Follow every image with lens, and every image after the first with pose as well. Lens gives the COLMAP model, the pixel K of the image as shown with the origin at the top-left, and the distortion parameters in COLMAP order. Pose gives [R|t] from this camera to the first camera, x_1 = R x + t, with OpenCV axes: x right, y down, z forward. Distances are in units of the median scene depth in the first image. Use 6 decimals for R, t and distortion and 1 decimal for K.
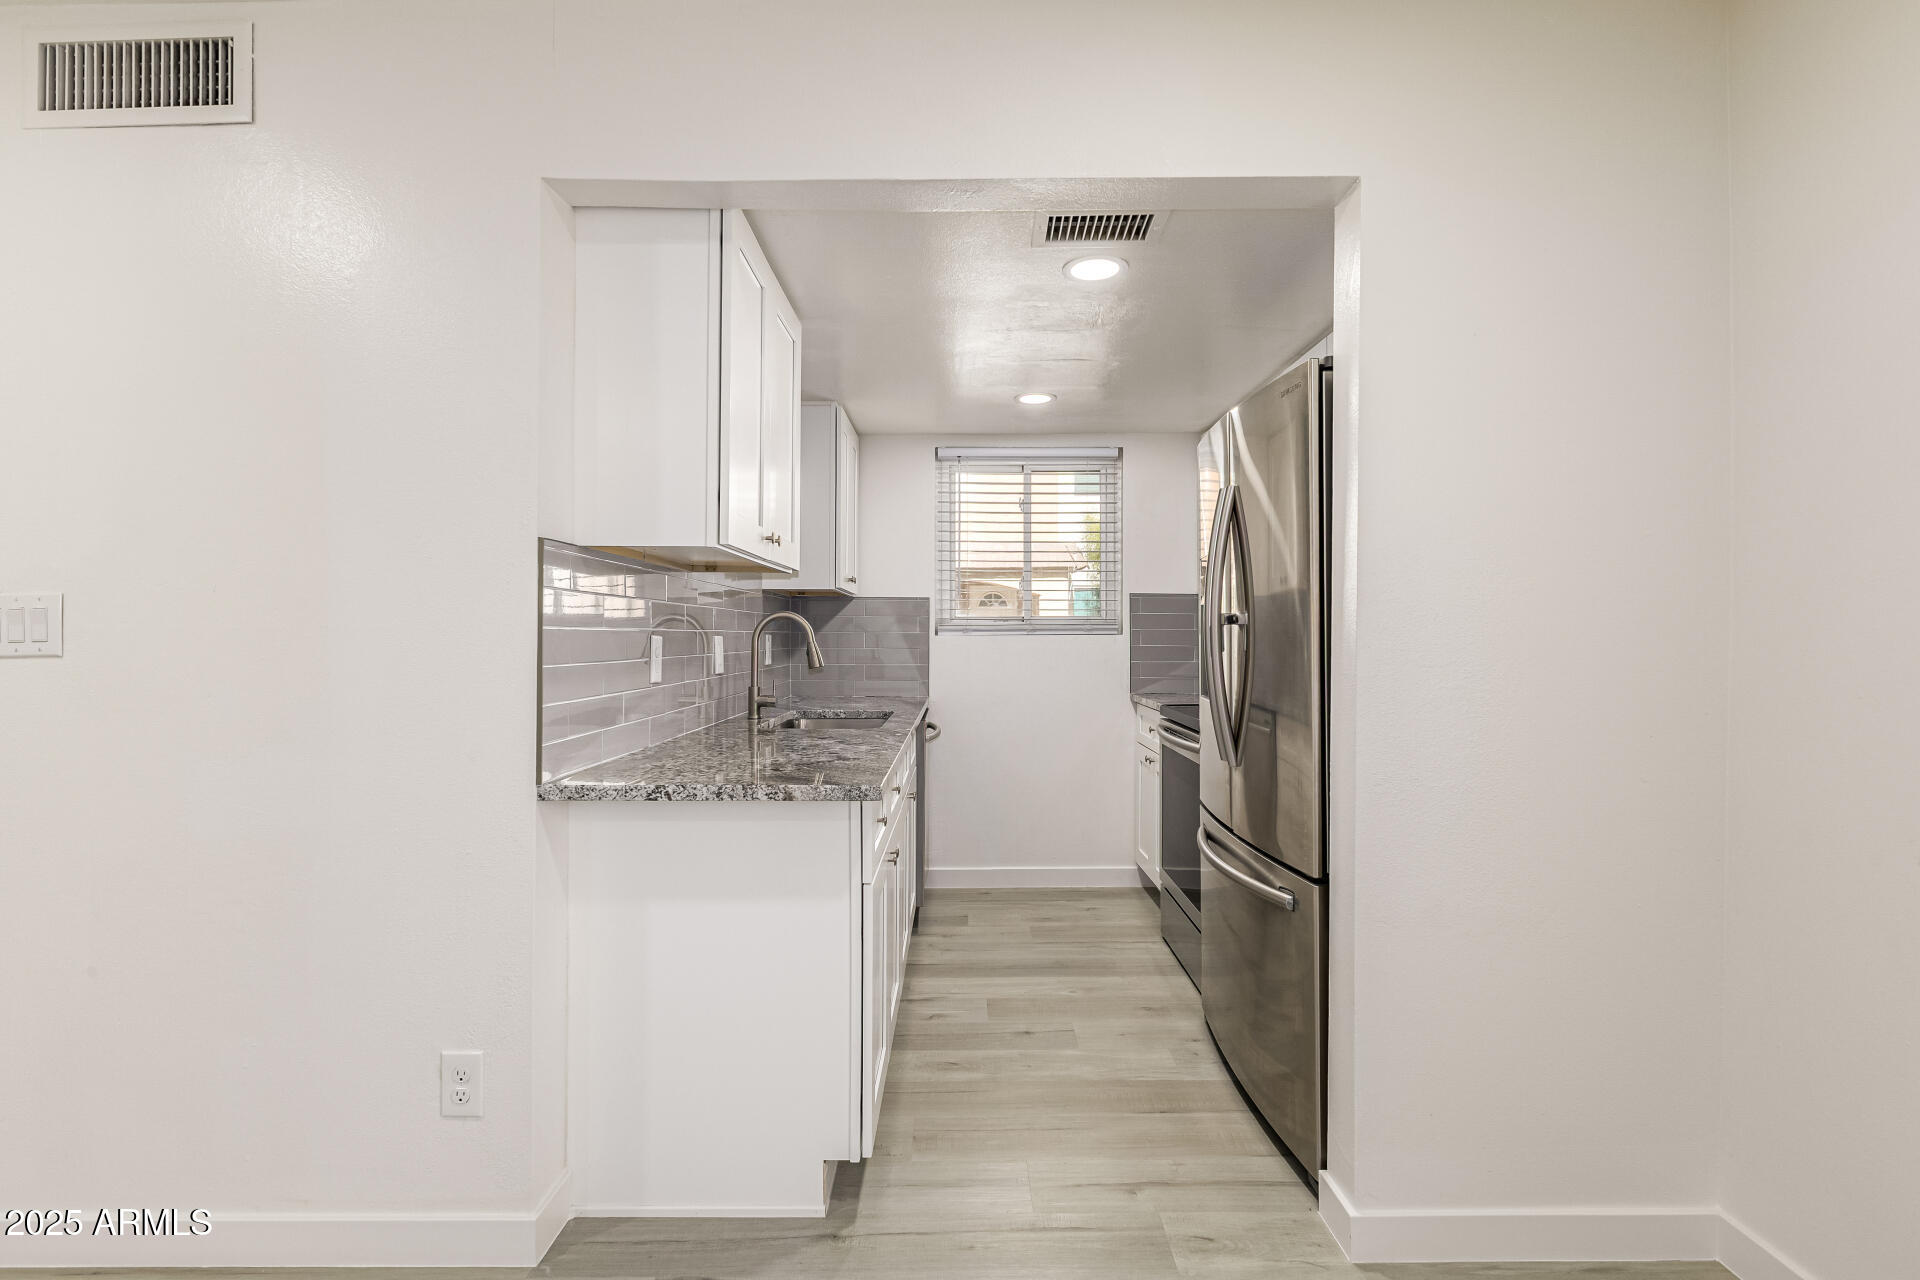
lens RADIAL K [[917.8, 0, 962.9], [0, 917.8, 633.4], [0, 0, 1]] dist [0.000181, 0.000077]
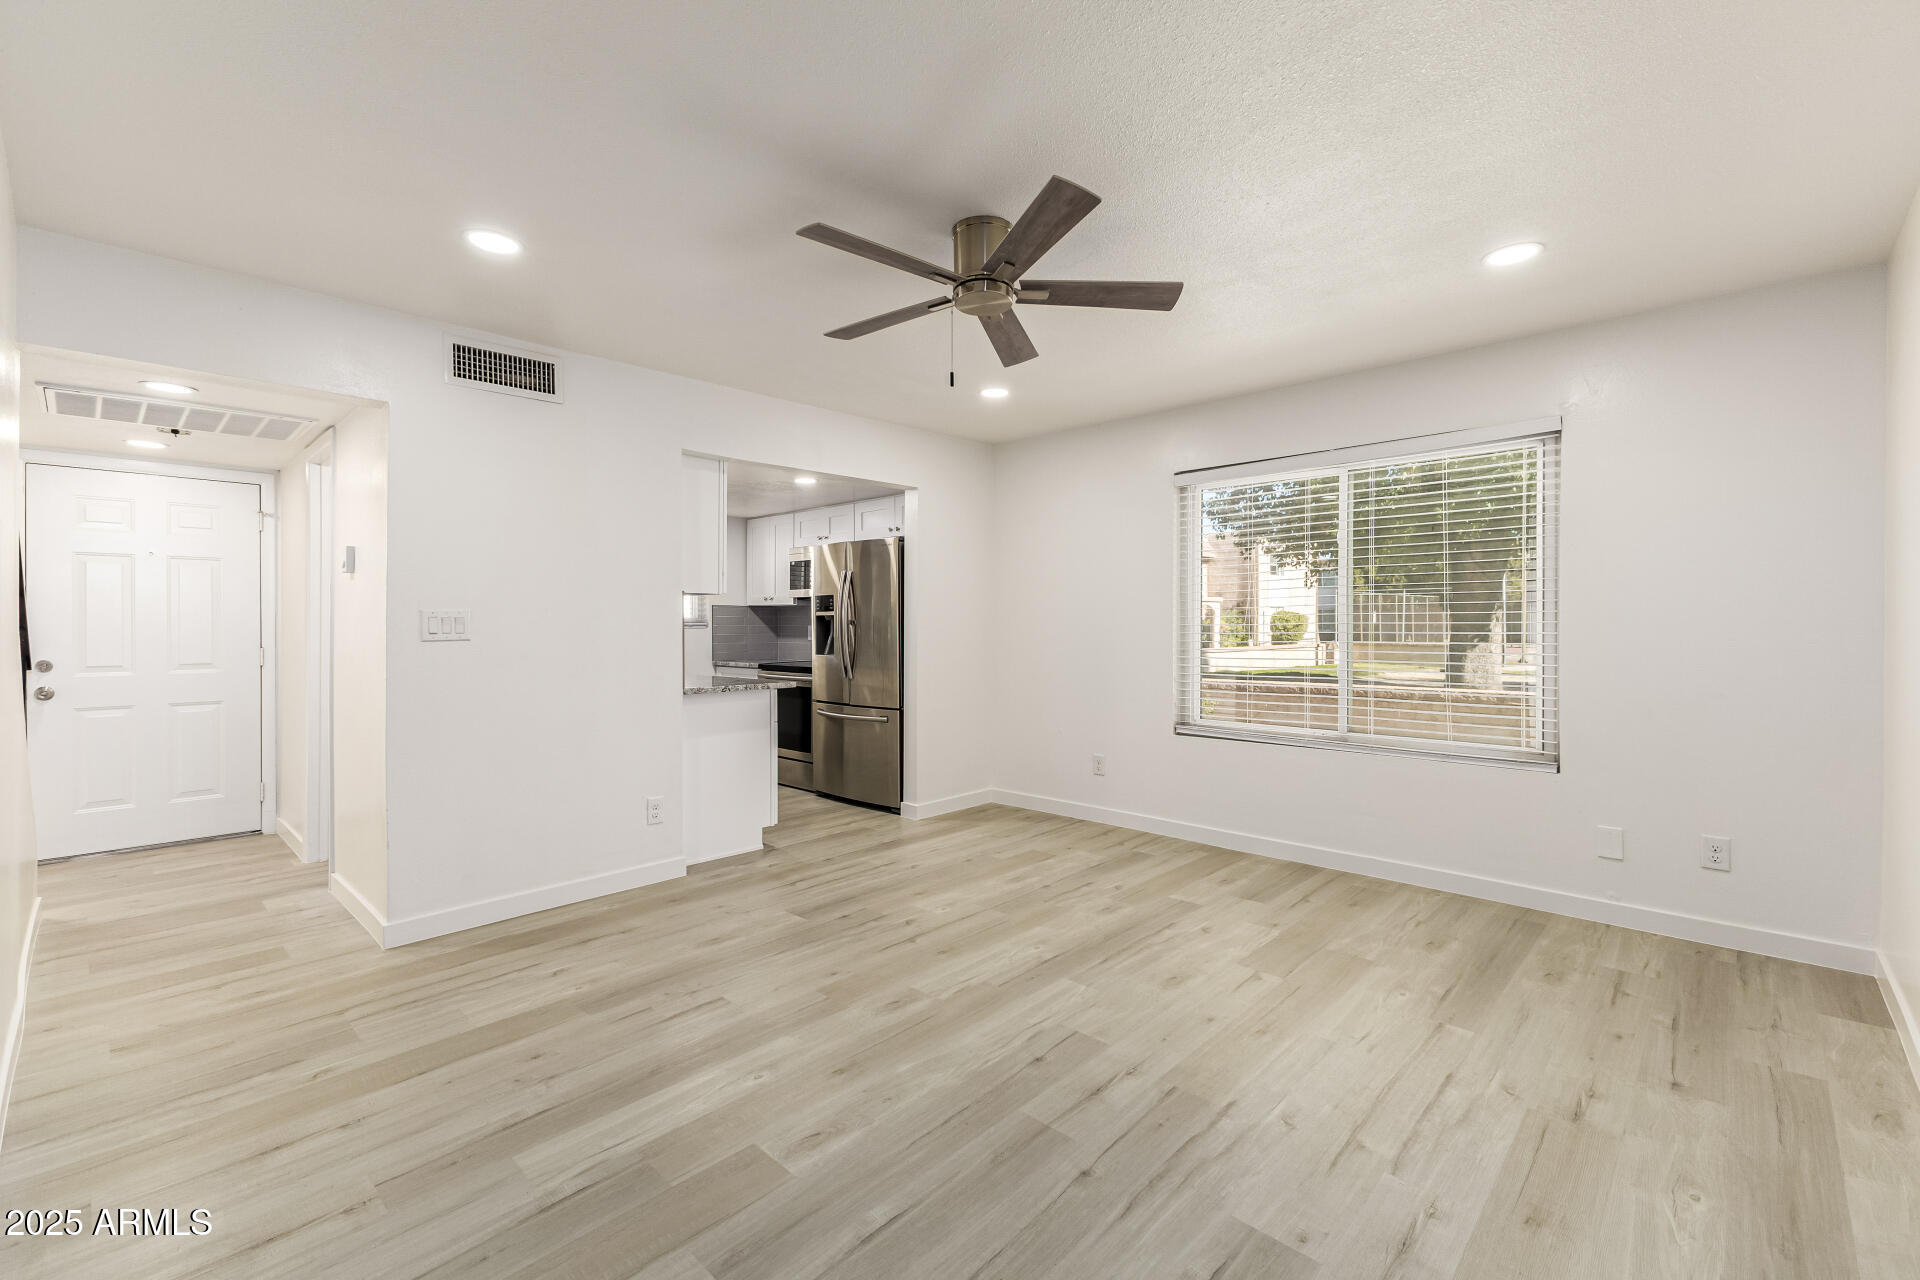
lens RADIAL K [[828.3, 0, 960.2], [0, 828.3, 631.0], [0, 0, 1]] dist [0.004008, 0.000027]
pose [[0.690693, -0.005270, 0.723129, -0.869252], [0.000488, 0.999977, 0.006821, -0.004699], [-0.723148, -0.004359, 0.690680, -0.621847]]
